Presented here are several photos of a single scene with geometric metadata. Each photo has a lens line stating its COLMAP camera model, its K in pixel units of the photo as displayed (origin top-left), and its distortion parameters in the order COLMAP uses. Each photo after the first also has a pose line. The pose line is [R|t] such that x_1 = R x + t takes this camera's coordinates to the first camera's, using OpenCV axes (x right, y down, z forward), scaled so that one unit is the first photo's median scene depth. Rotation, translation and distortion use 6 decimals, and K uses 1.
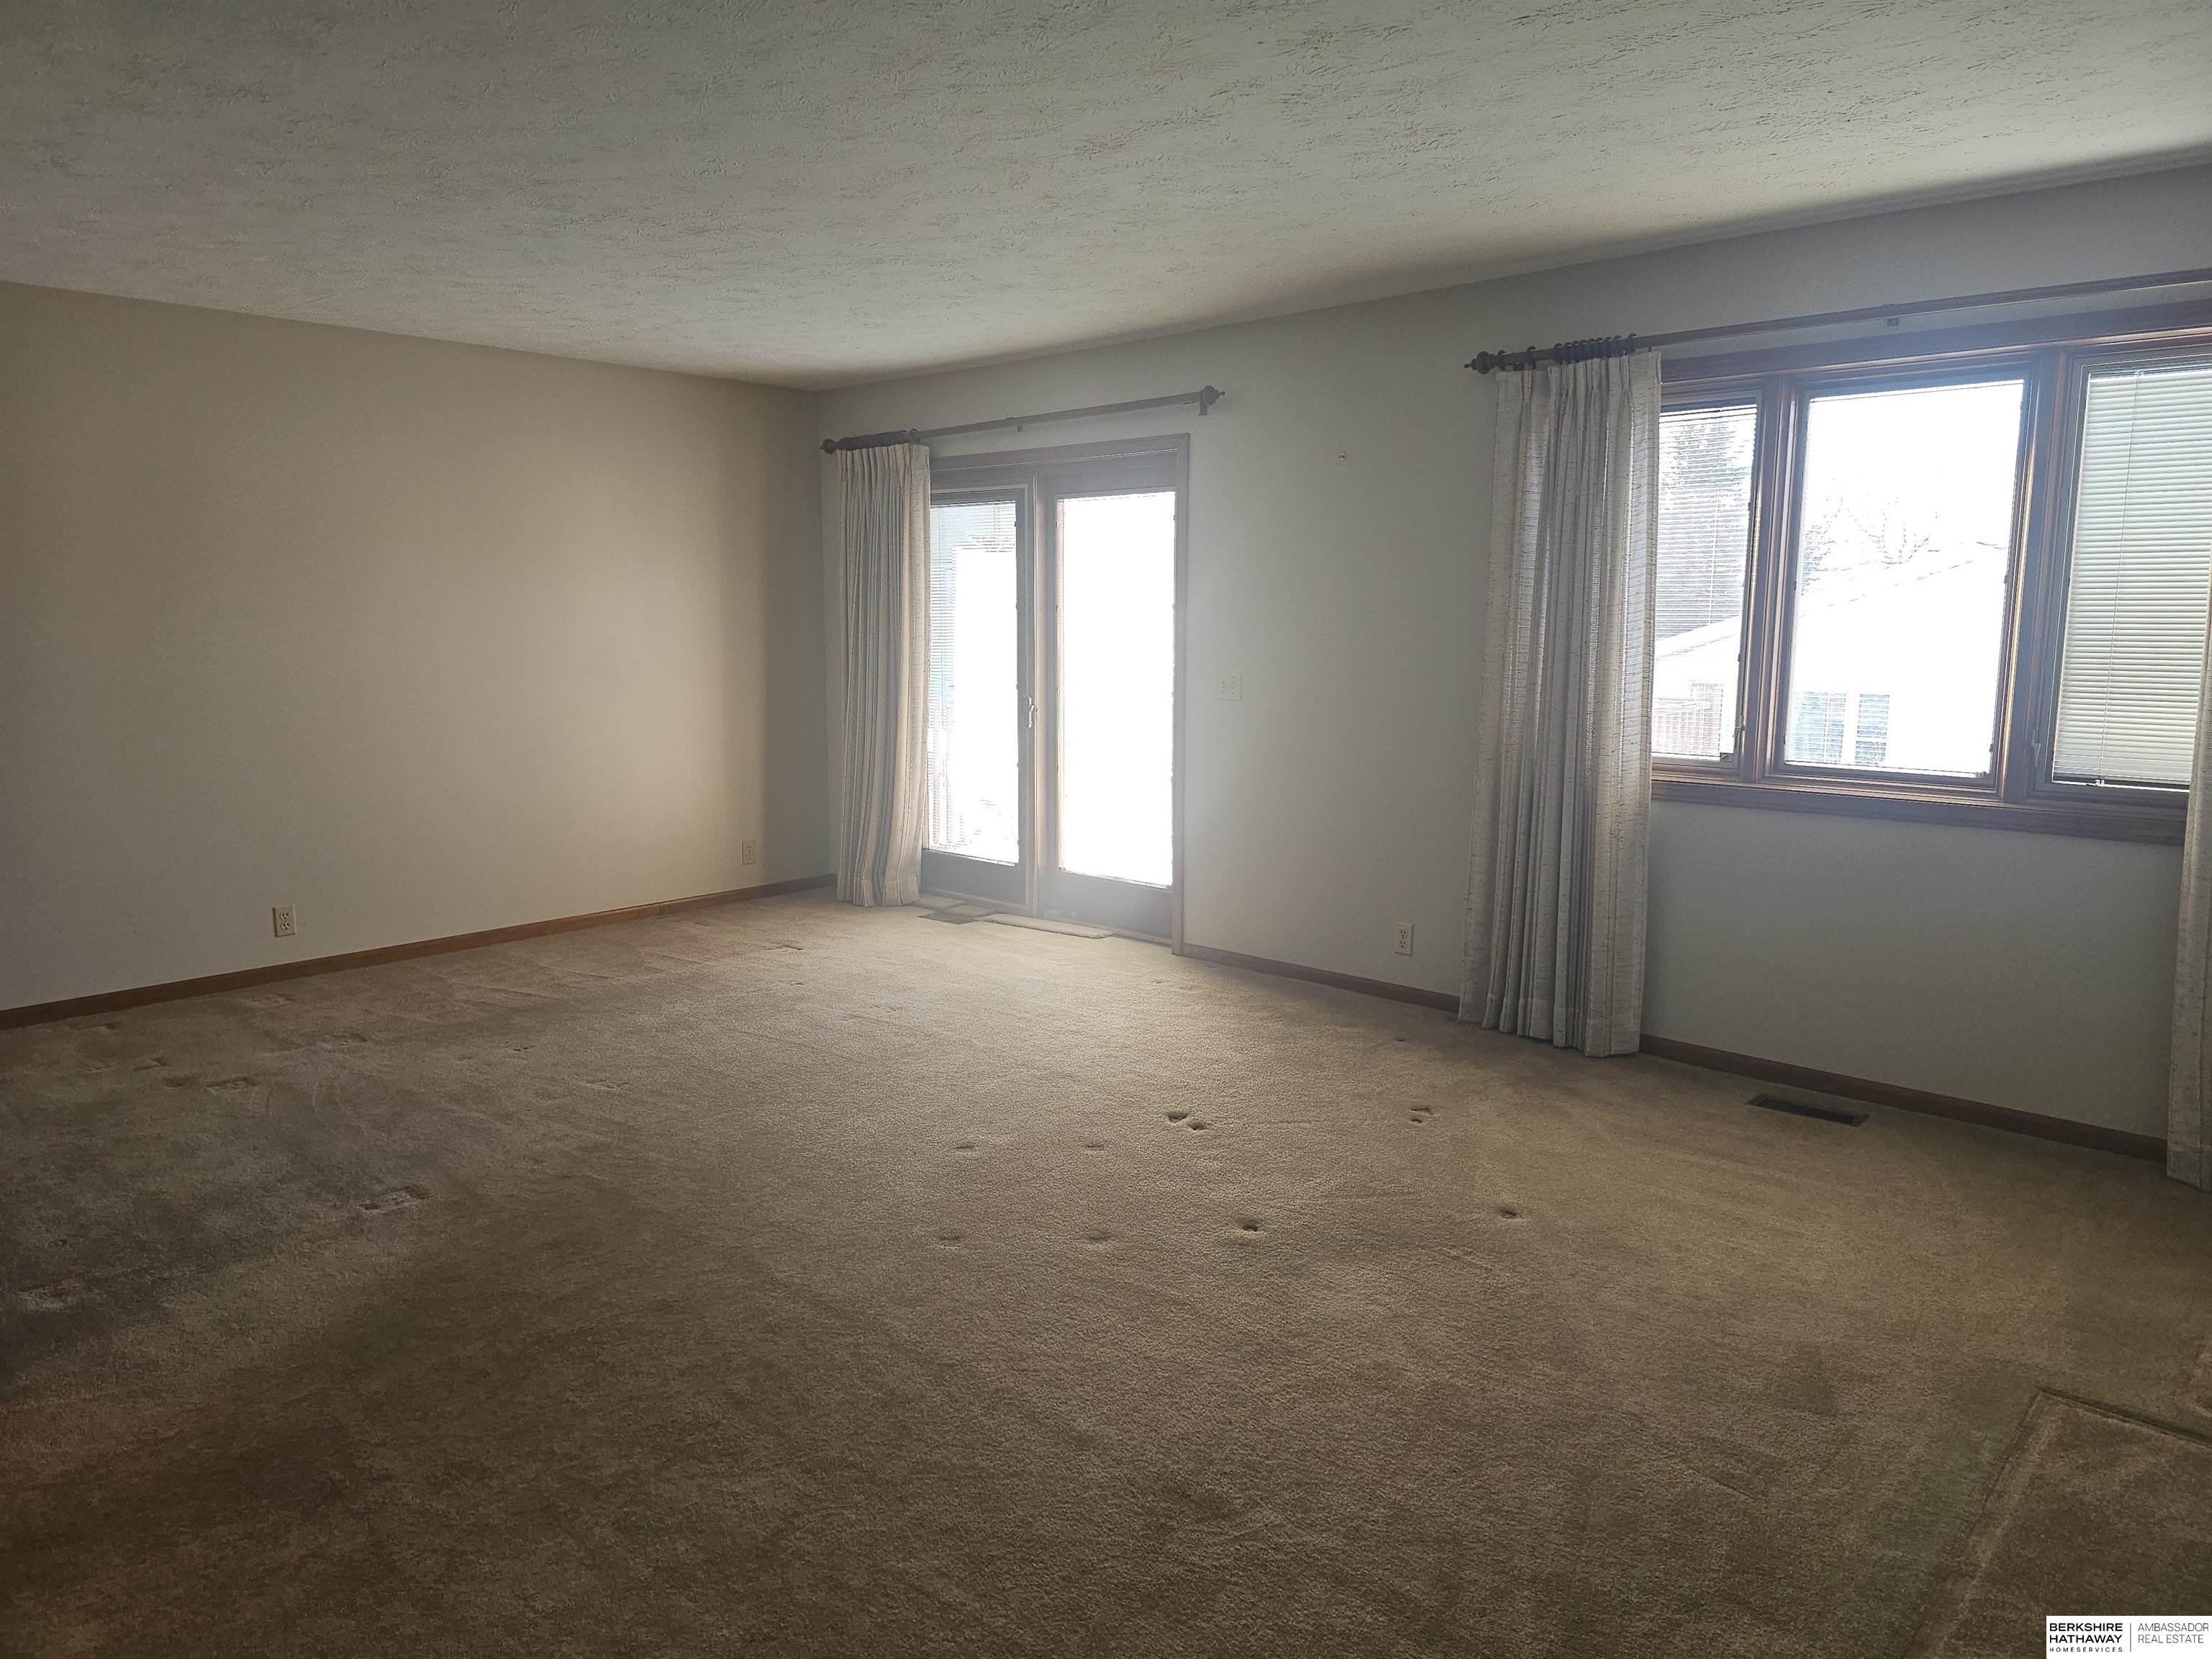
lens RADIAL K [[1502.1, 0, 1033.5], [0, 1502.1, 806.6], [0, 0, 1]] dist [0.071481, -0.065582]
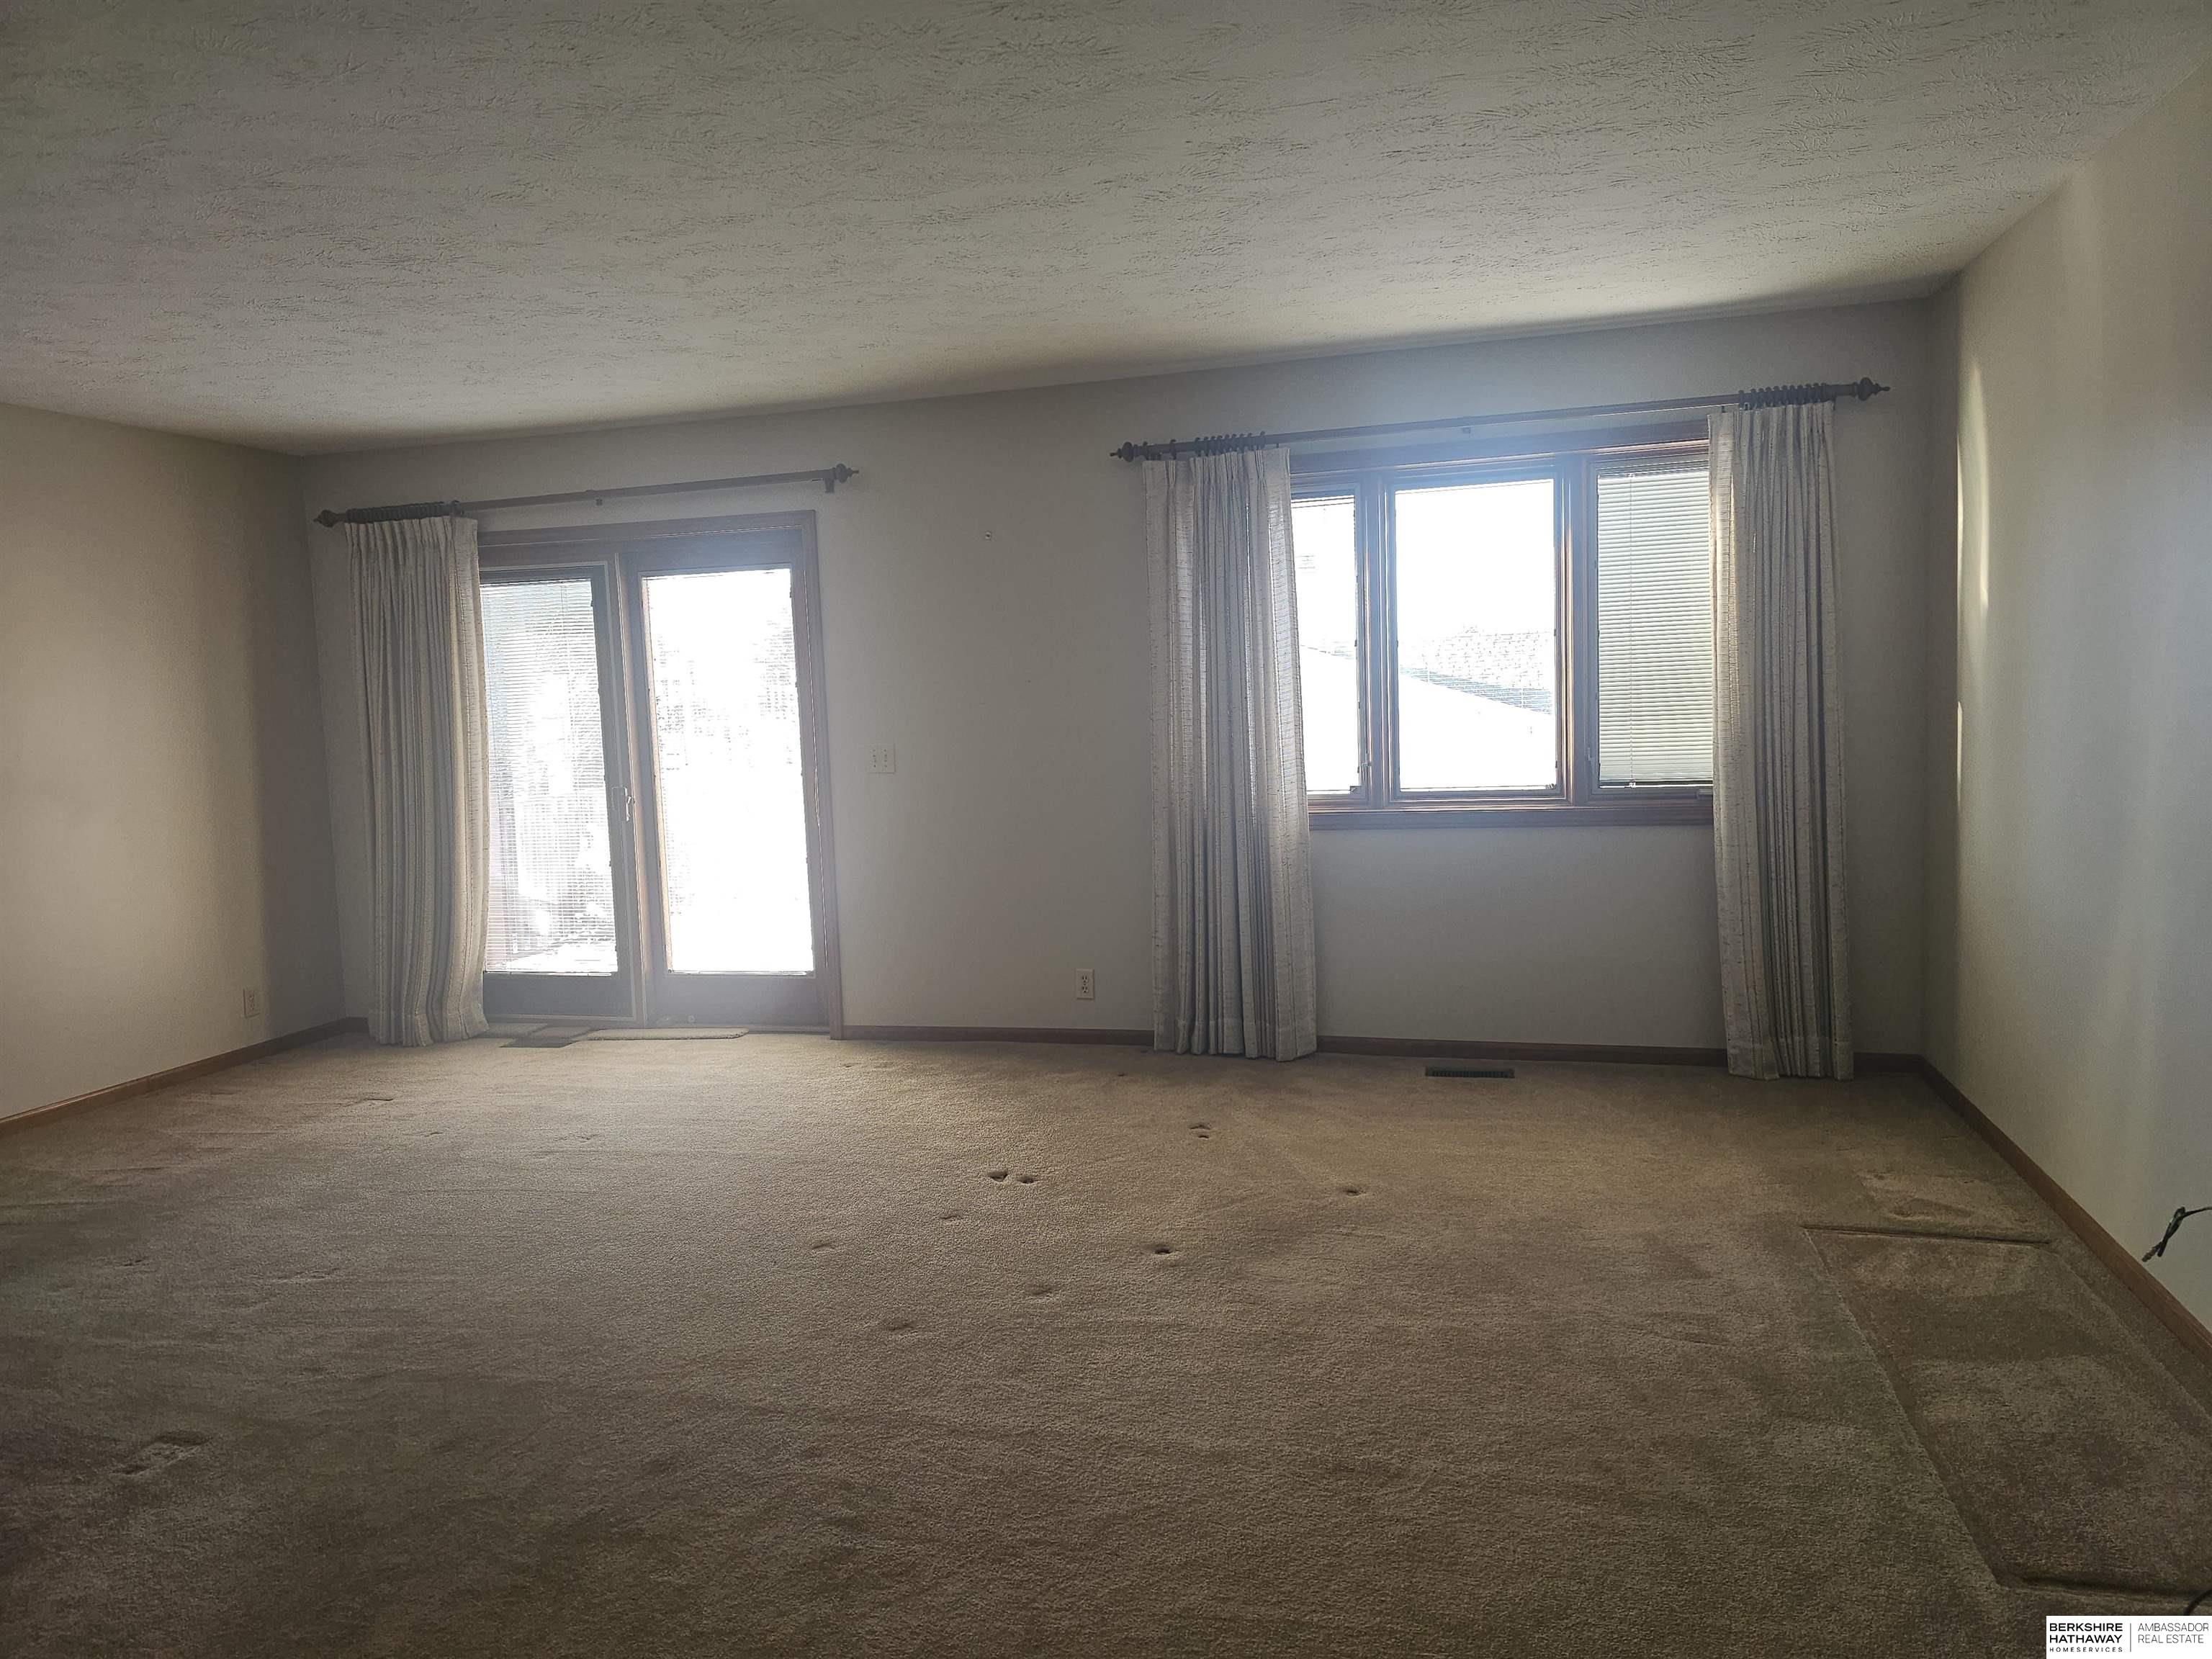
lens RADIAL K [[1502.1, 0, 1146.4], [0, 1502.1, 805.0], [0, 0, 1]] dist [0.071481, -0.065582]
pose [[0.880849, -0.069933, 0.468203, -0.242978], [0.100355, 0.994135, -0.040314, 0.010434], [-0.462638, 0.082497, 0.882701, 0.046059]]
